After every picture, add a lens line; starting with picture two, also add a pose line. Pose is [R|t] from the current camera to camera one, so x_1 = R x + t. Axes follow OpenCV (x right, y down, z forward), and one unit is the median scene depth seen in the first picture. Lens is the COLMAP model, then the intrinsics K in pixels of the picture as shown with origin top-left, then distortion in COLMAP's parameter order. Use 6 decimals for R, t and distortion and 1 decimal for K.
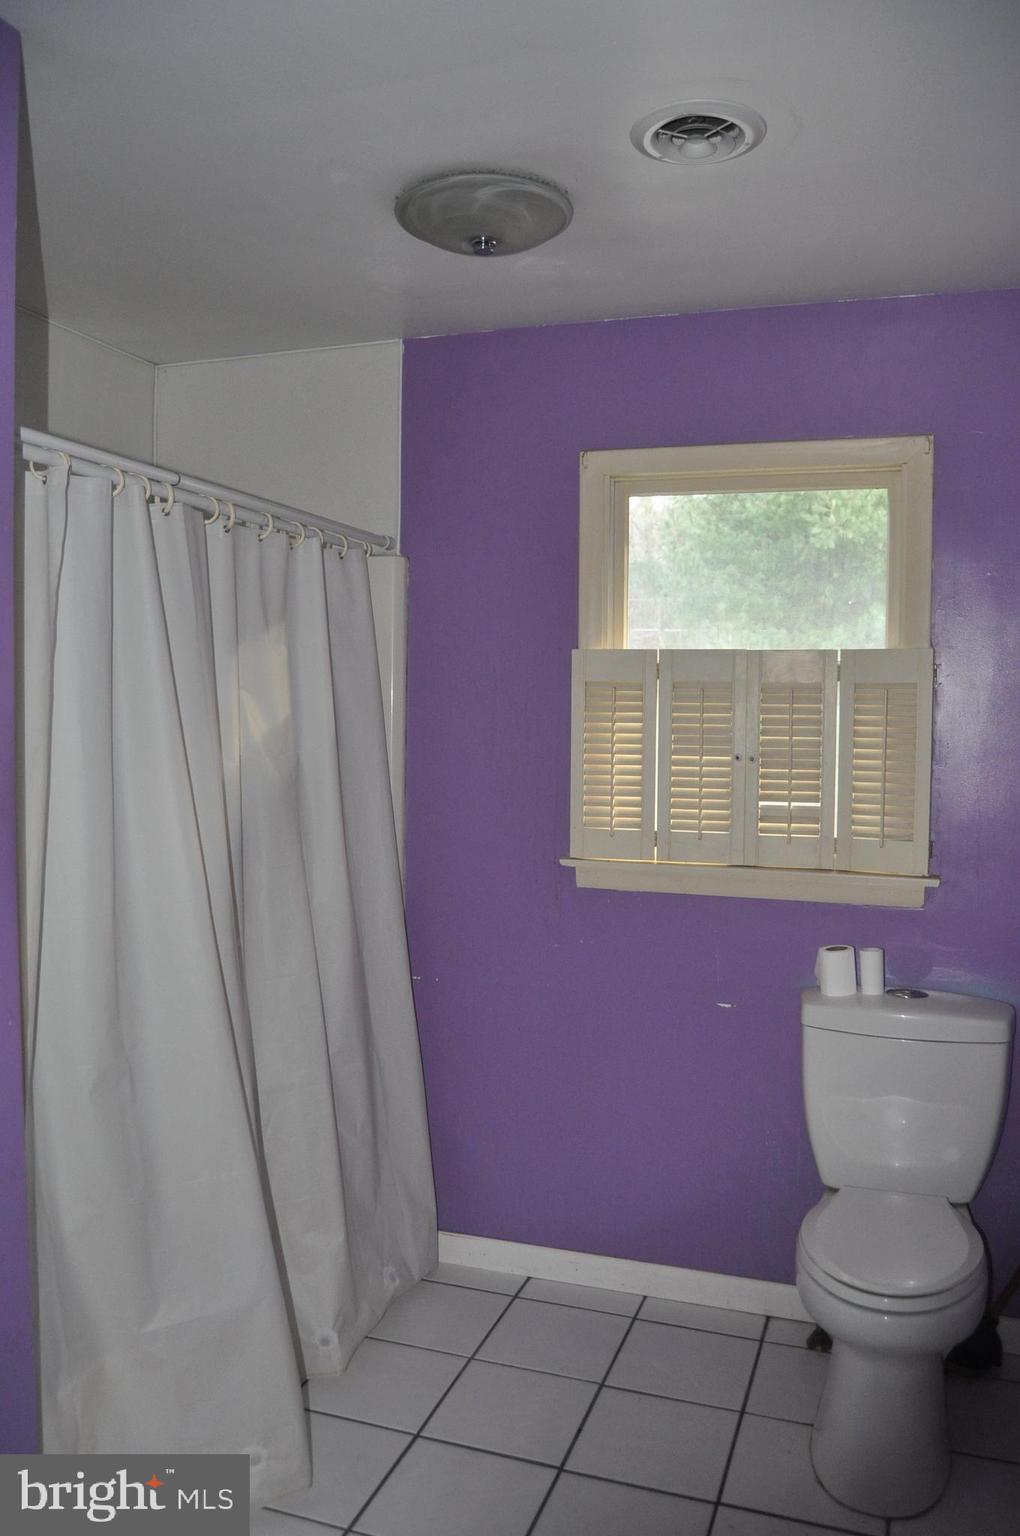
lens RADIAL K [[1225.4, 0, 472.6], [0, 1225.4, 769.0], [0, 0, 1]] dist [-0.088767, 0.030602]
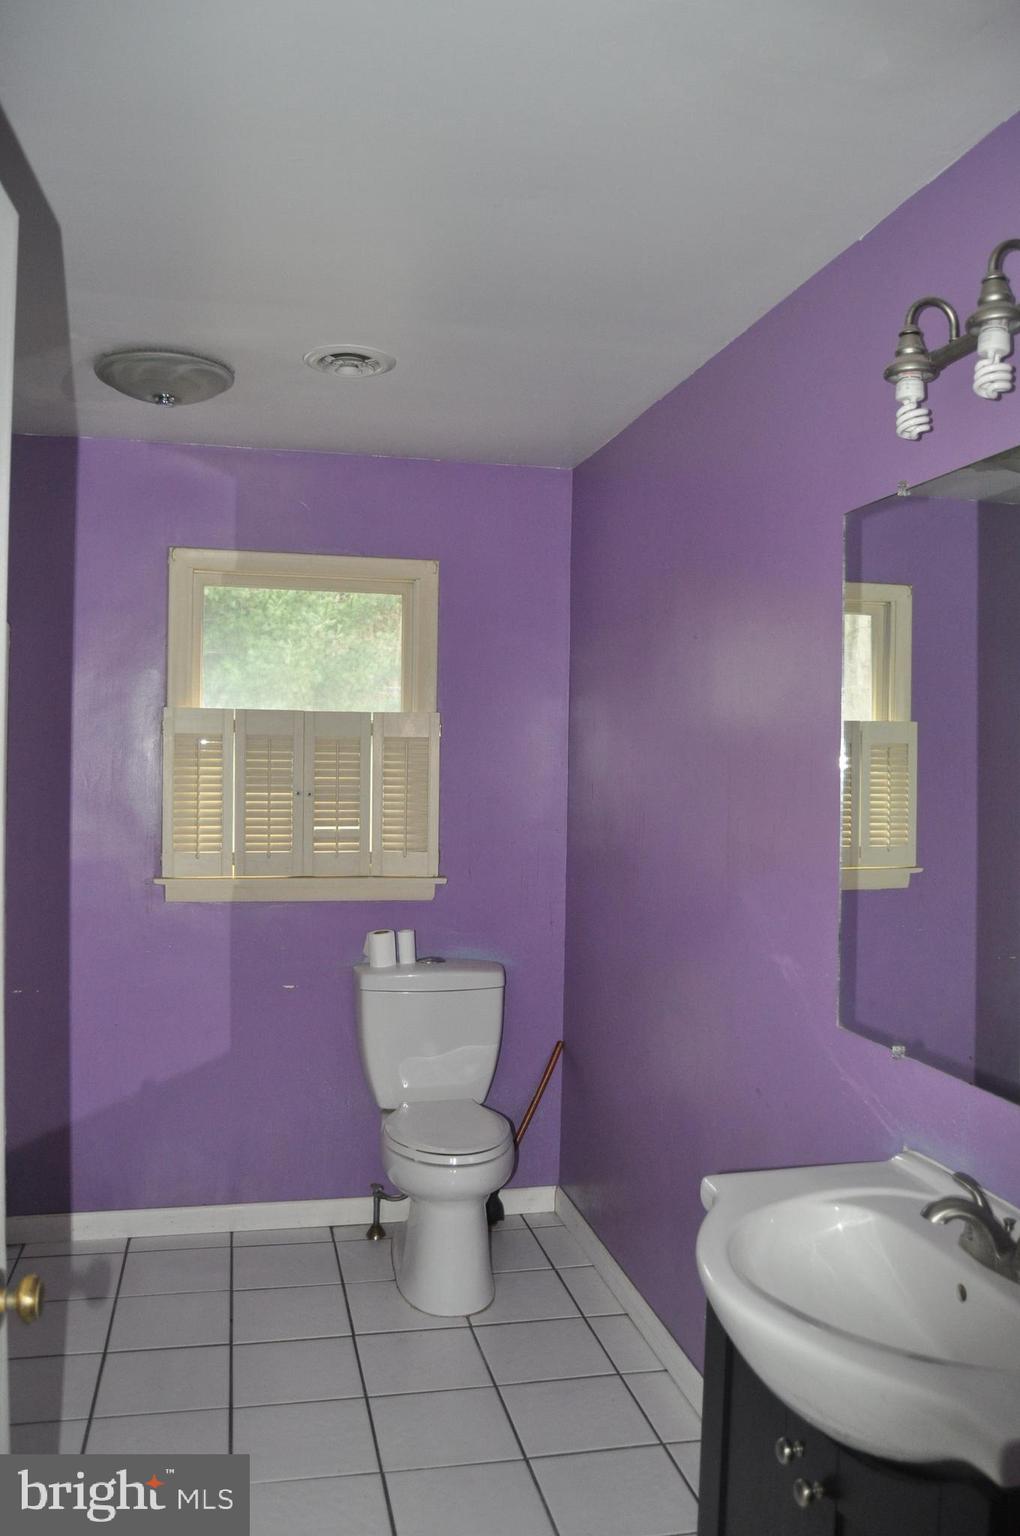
lens RADIAL K [[1225.4, 0, 509.8], [0, 1225.4, 766.1], [0, 0, 1]] dist [-0.088767, 0.030602]
pose [[0.842763, -0.000596, 0.538285, -0.298237], [0.023234, 0.999108, -0.035269, 0.013171], [-0.537784, 0.042230, 0.842025, -0.223542]]
